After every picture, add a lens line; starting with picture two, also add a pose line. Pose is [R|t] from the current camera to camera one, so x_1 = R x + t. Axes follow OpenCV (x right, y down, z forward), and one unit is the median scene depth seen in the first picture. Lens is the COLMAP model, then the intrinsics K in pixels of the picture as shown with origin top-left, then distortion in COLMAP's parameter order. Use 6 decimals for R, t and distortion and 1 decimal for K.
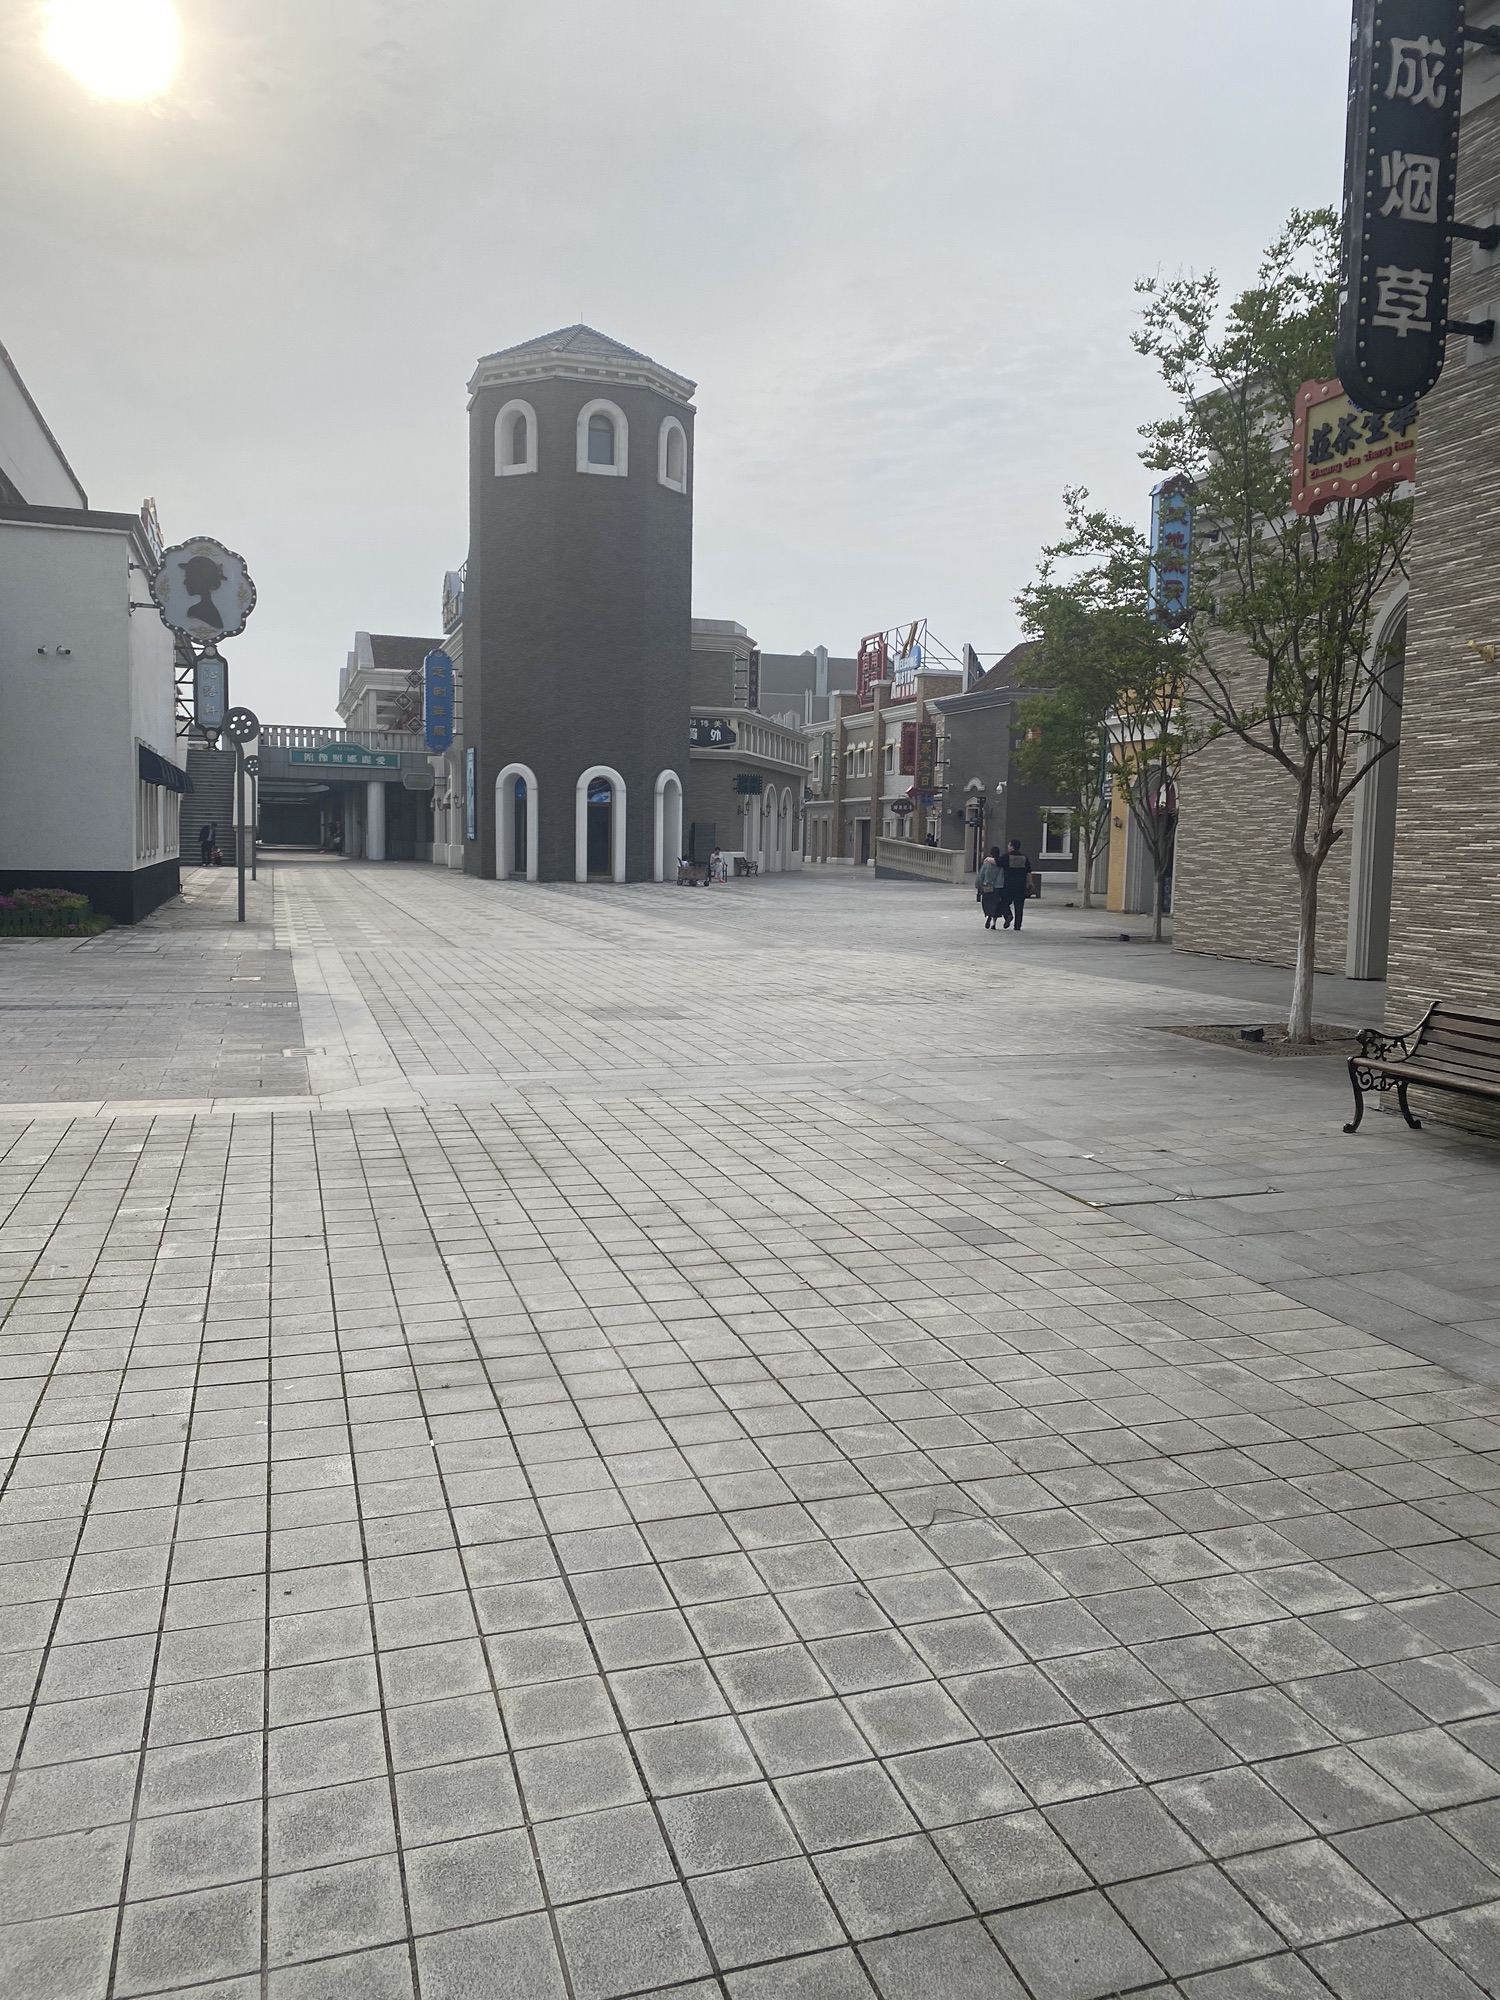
lens RADIAL K [[1521.3, 0, 753.9], [0, 1521.3, 998.2], [0, 0, 1]] dist [-0.011337, -0.004600]
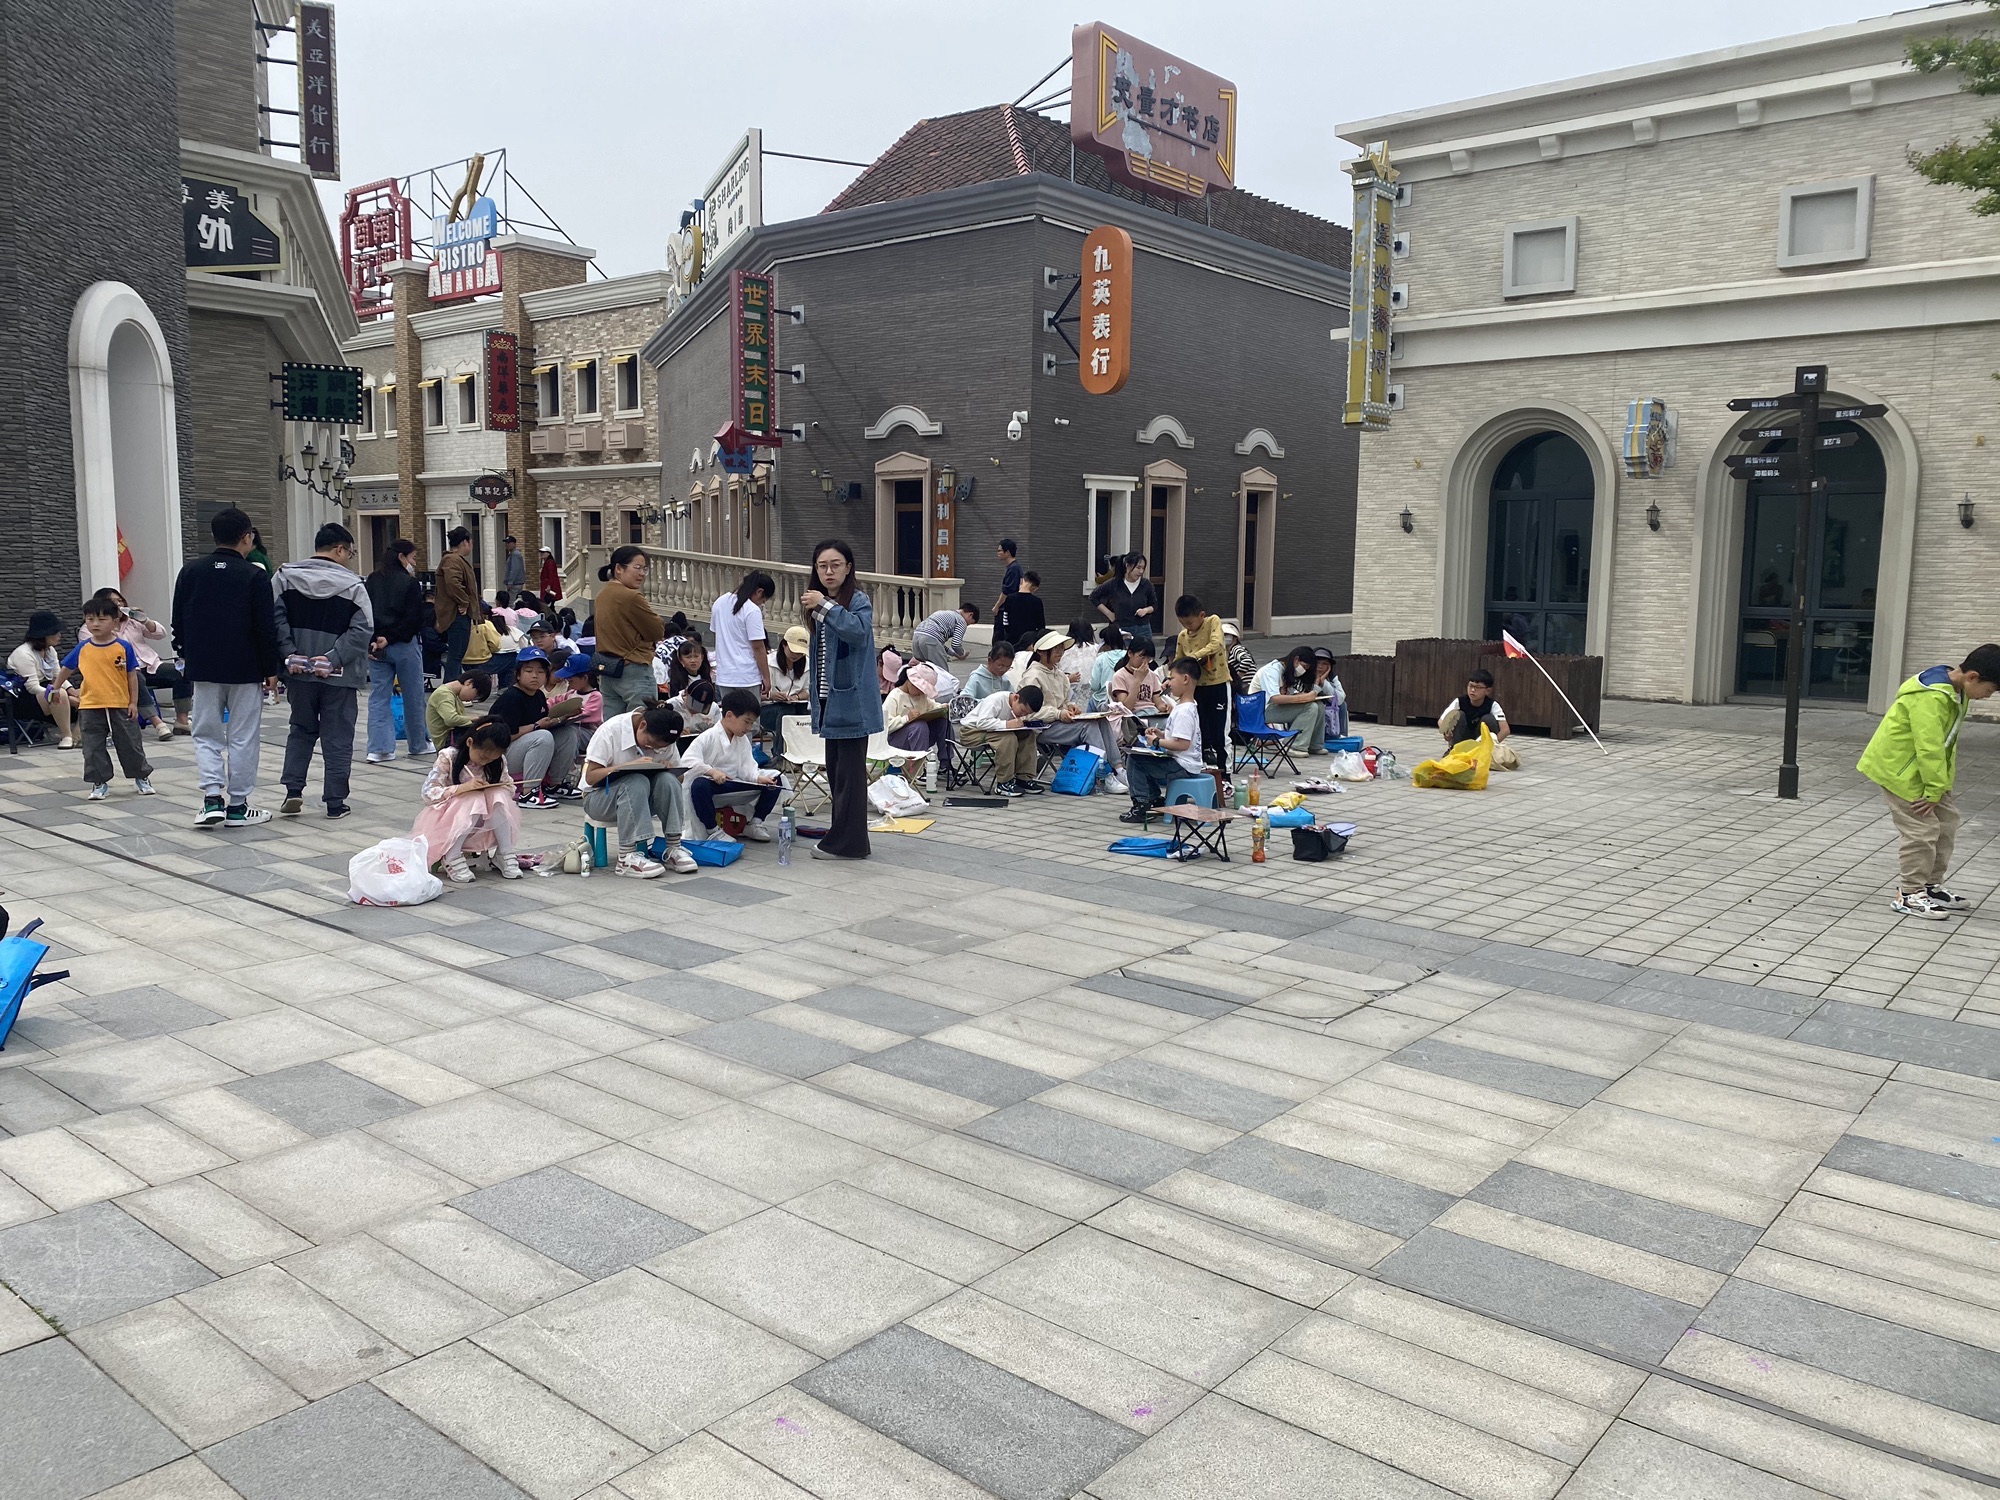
lens RADIAL K [[1521.3, 0, 1000.2], [0, 1521.3, 744.0], [0, 0, 1]] dist [-0.011337, -0.004600]
pose [[0.841160, -0.070028, 0.536233, -0.046319], [0.057047, 0.997538, 0.040784, -0.047824], [-0.537769, -0.003715, 0.843084, 0.450125]]
